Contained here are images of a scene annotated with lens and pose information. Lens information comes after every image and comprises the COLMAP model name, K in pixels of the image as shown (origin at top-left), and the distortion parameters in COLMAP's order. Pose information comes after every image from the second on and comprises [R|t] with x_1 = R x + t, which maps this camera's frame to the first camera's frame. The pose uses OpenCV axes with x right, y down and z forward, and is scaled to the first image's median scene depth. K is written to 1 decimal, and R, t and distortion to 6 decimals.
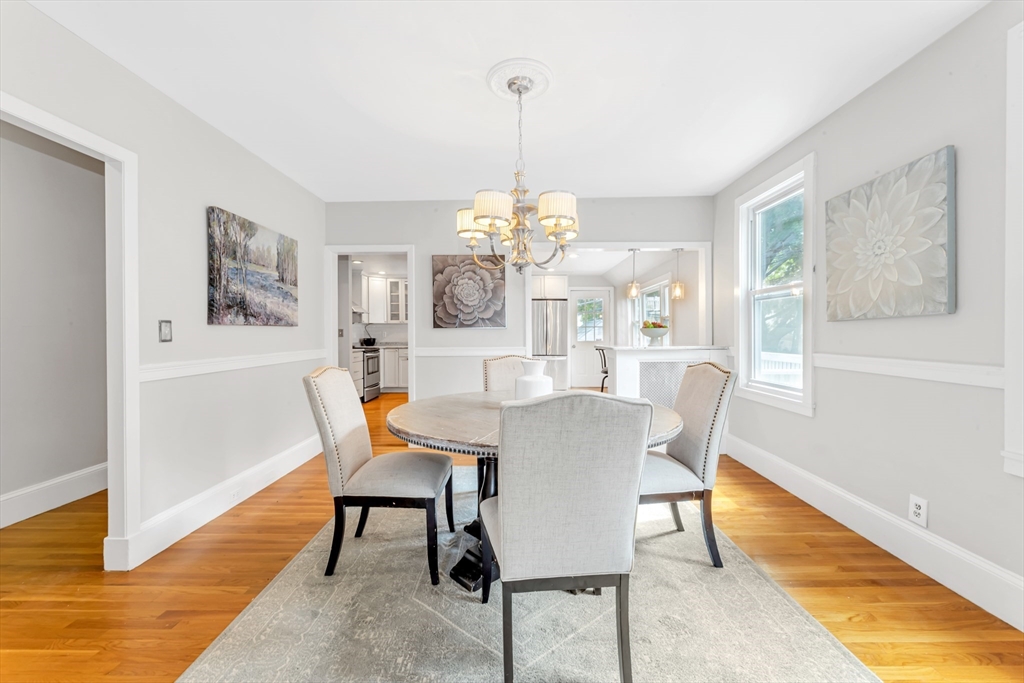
lens RADIAL K [[413.8, 0, 513.1], [0, 413.8, 337.0], [0, 0, 1]] dist [0.002682, -0.000934]
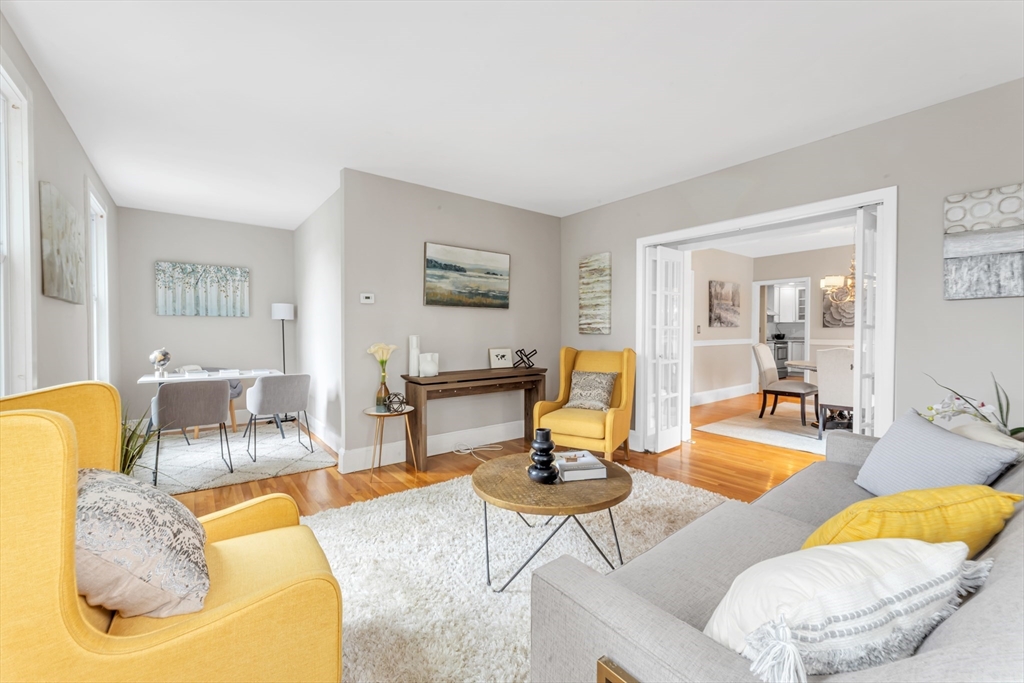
lens RADIAL K [[413.8, 0, 522.2], [0, 413.8, 338.1], [0, 0, 1]] dist [0.002682, -0.000934]
pose [[0.627745, 0.020901, -0.778138, 0.475371], [-0.010628, 0.999776, 0.018280, 0.004018], [0.778347, -0.003205, 0.627827, -1.346941]]
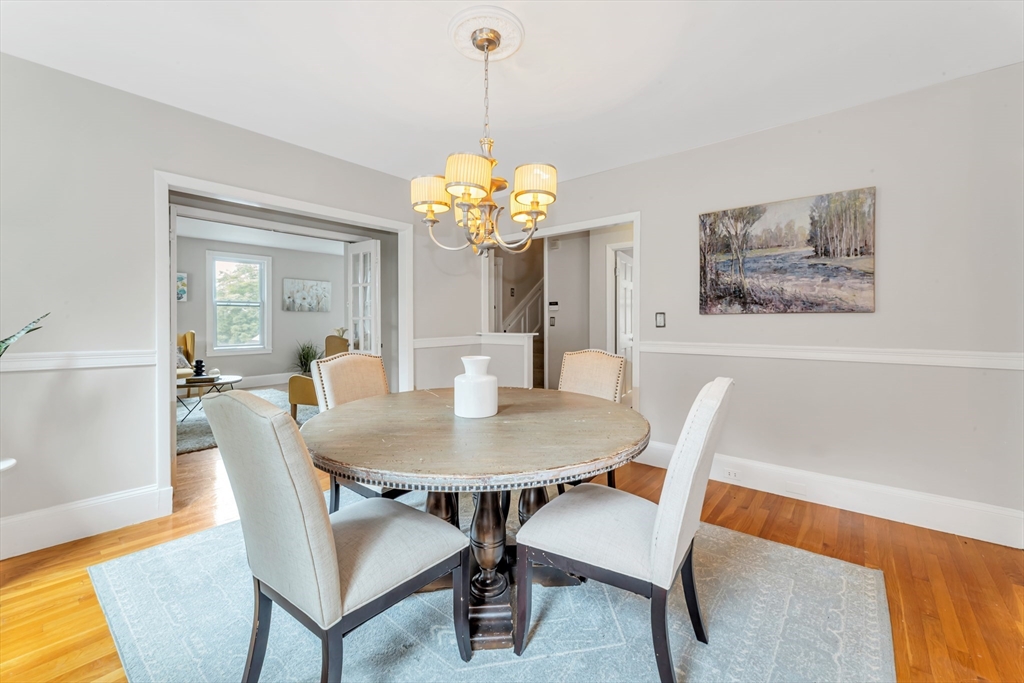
lens RADIAL K [[413.8, 0, 504.0], [0, 413.8, 323.3], [0, 0, 1]] dist [0.002682, -0.000934]
pose [[-0.631580, 0.012415, -0.775212, 0.500139], [-0.001894, 0.999844, 0.017556, -0.021416], [0.775309, 0.012557, -0.631458, 1.179210]]
